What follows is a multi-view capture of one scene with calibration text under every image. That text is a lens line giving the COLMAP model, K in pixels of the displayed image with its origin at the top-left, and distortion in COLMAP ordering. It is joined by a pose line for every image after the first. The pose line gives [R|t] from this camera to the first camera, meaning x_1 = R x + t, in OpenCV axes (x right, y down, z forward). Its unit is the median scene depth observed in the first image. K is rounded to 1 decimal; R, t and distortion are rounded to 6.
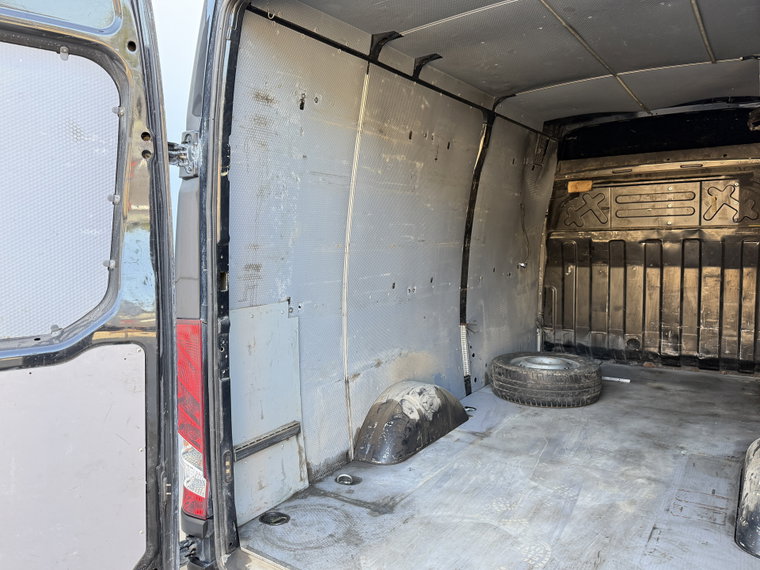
lens RADIAL K [[574.9, 0, 380.0], [0, 574.9, 285.0], [0, 0, 1]] dist [0.131843, -0.215727]
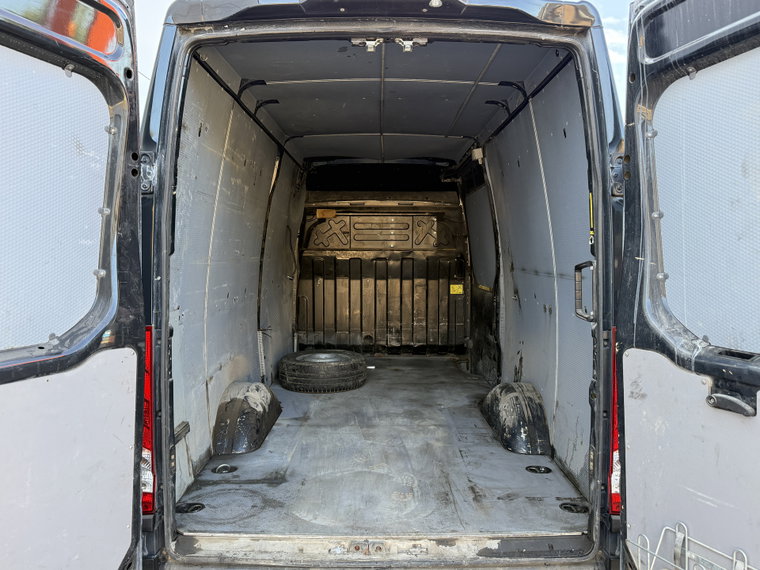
lens RADIAL K [[574.9, 0, 380.0], [0, 574.9, 285.0], [0, 0, 1]] dist [0.131843, -0.215727]
pose [[0.829070, -0.010916, 0.559038, -0.264733], [0.026610, 0.999447, -0.019948, 0.008104], [-0.558511, 0.031414, 0.828902, -0.063161]]
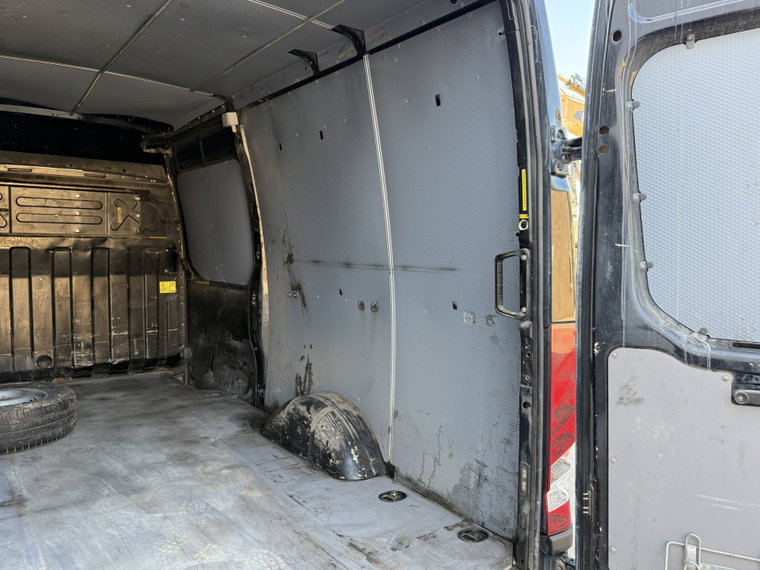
lens RADIAL K [[579.7, 0, 371.5], [0, 579.7, 285.8], [0, 0, 1]] dist [0.089183, -0.144989]
pose [[0.327911, -0.036725, 0.943994, -0.278423], [0.056916, 0.998197, 0.019063, -0.005720], [-0.942992, 0.047477, 0.329410, 0.227369]]
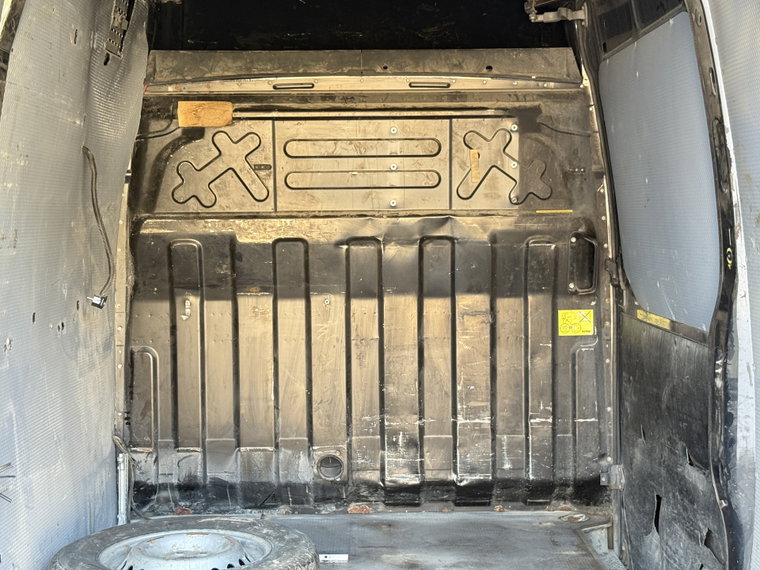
lens RADIAL K [[1196.5, 0, 380.0], [0, 1196.5, 285.0], [0, 0, 1]] dist [0.117363, 0.043341]
pose [[0.823687, -0.023616, 0.566553, -0.063463], [0.039733, 0.999080, -0.016122, -0.025710], [-0.565651, 0.035790, 0.823868, 0.221151]]
